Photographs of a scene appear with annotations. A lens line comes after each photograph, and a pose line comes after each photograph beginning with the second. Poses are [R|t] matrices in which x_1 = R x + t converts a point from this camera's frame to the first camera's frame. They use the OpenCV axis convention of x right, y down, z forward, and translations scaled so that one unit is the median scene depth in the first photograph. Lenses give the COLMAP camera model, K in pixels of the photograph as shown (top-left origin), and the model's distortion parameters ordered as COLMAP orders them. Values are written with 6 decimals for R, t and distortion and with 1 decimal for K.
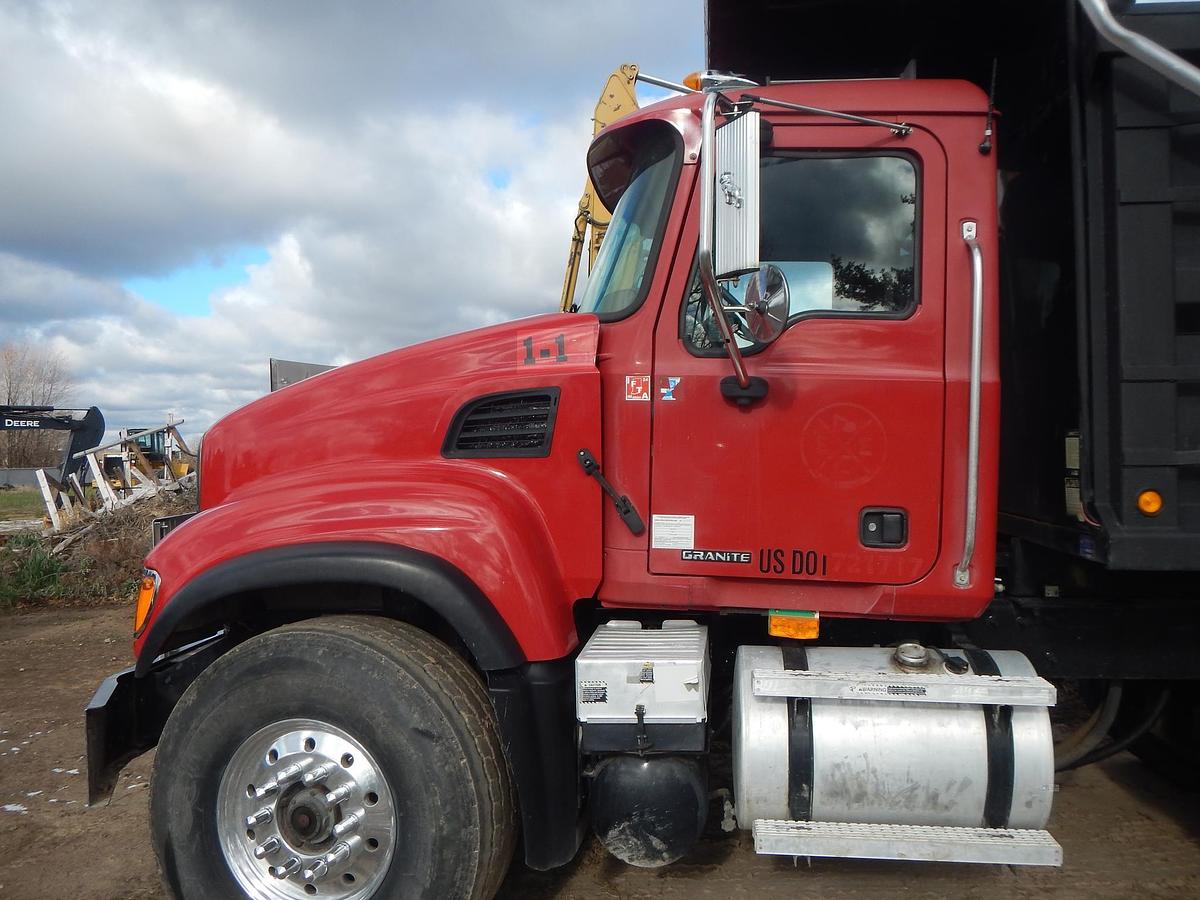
lens RADIAL K [[975.5, 0, 606.4], [0, 975.5, 450.9], [0, 0, 1]] dist [0.003216, 0.015379]
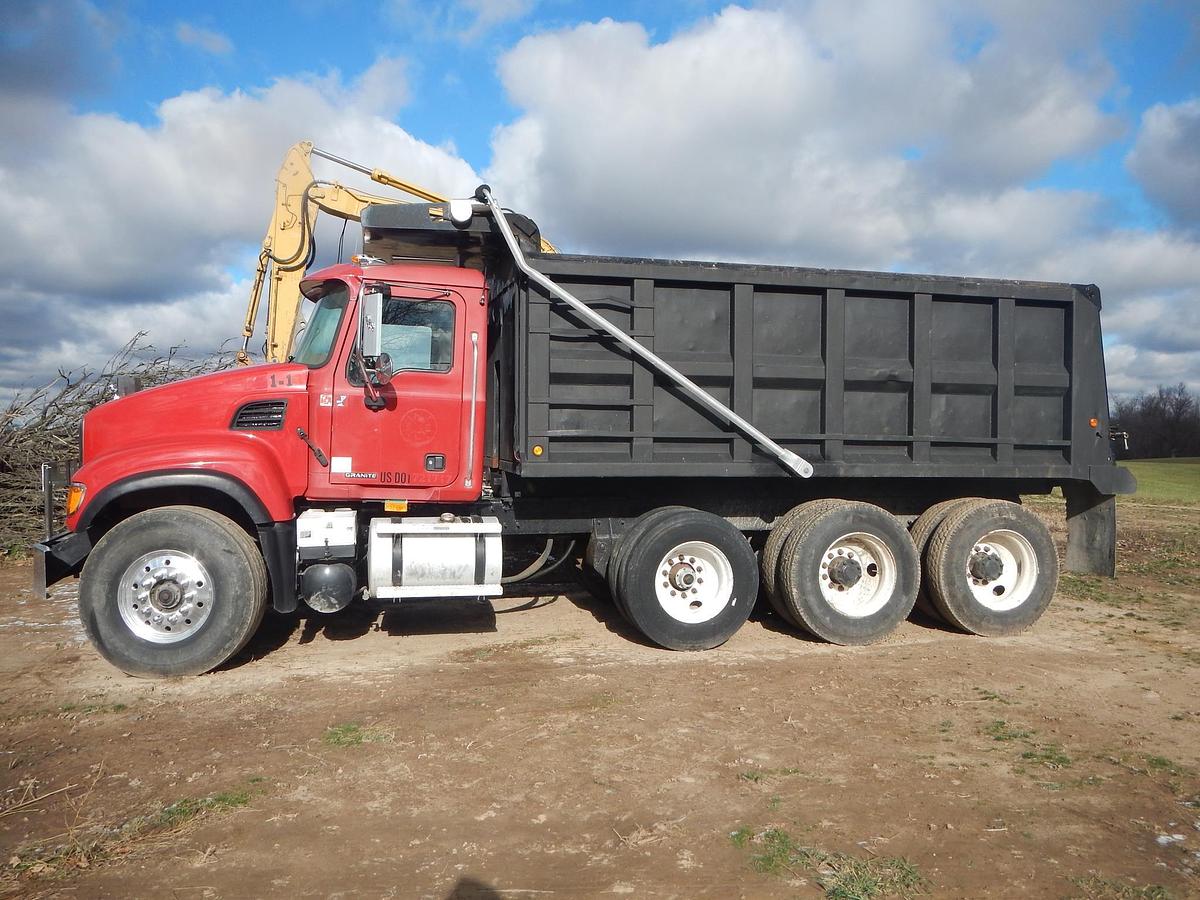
lens RADIAL K [[975.5, 0, 608.4], [0, 975.5, 429.3], [0, 0, 1]] dist [0.003216, 0.015379]
pose [[0.938388, 0.009864, 0.345442, -0.135747], [-0.007683, 0.999941, -0.007683, 0.014947], [-0.345497, 0.004556, 0.938409, -1.353902]]
